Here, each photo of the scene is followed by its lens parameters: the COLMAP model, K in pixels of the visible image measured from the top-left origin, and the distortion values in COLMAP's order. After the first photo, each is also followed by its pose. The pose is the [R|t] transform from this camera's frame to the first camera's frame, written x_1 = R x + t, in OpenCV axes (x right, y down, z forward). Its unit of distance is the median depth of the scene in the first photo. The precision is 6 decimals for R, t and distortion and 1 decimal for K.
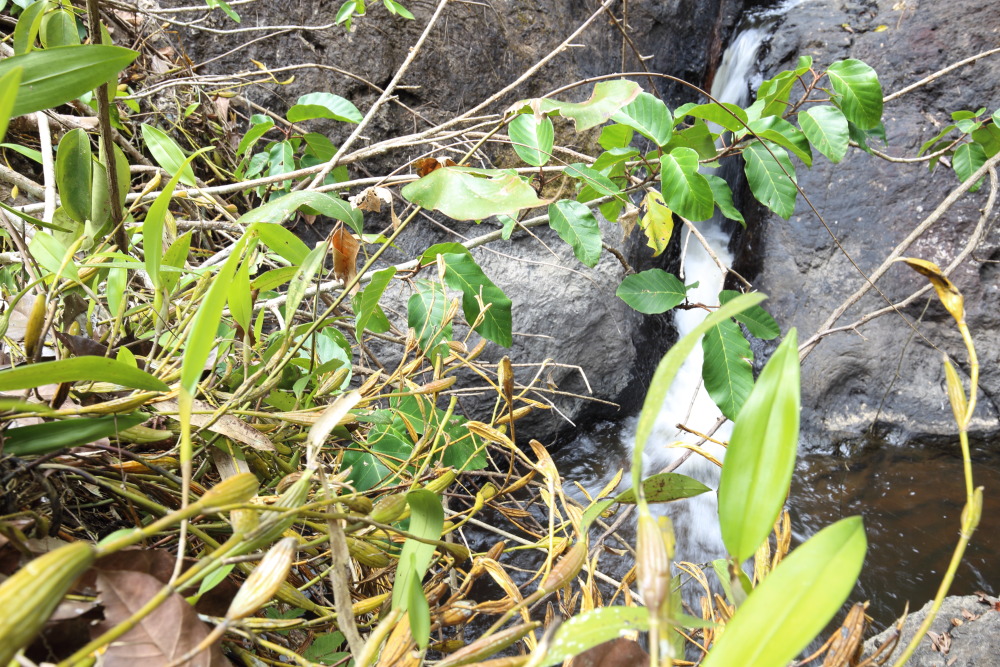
lens RADIAL K [[769.6, 0, 501.1], [0, 769.6, 336.7], [0, 0, 1]] dist [0.011311, 0.010322]
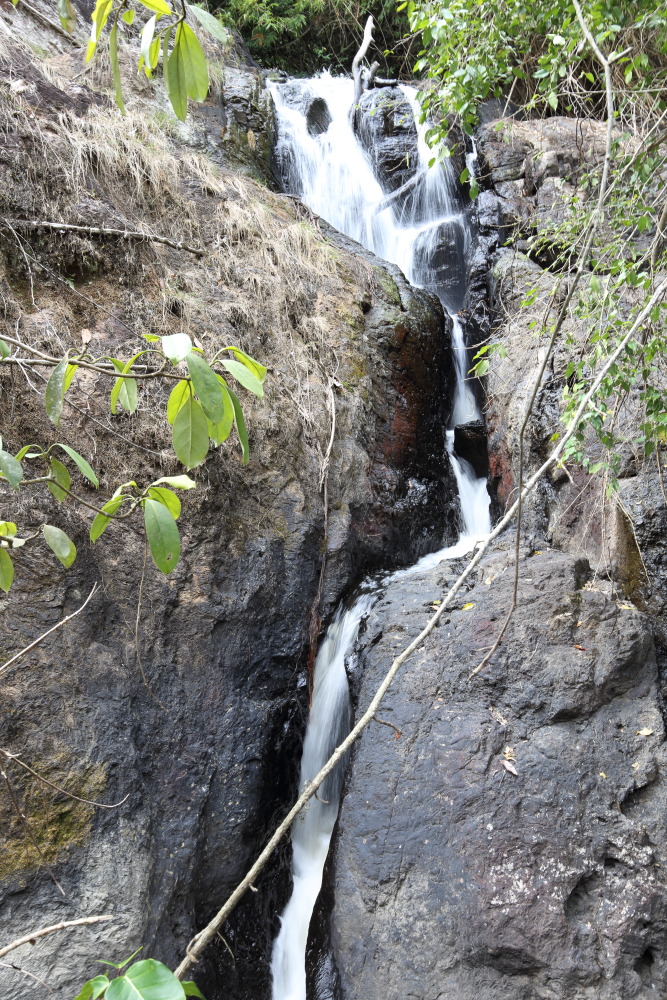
lens RADIAL K [[769.6, 0, 332.7], [0, 769.6, 497.1], [0, 0, 1]] dist [0.011311, 0.010322]
pose [[0.998886, -0.044286, 0.016309, 0.359410], [0.047140, 0.919854, -0.389418, -0.175078], [0.002244, 0.389753, 0.920917, 0.037008]]
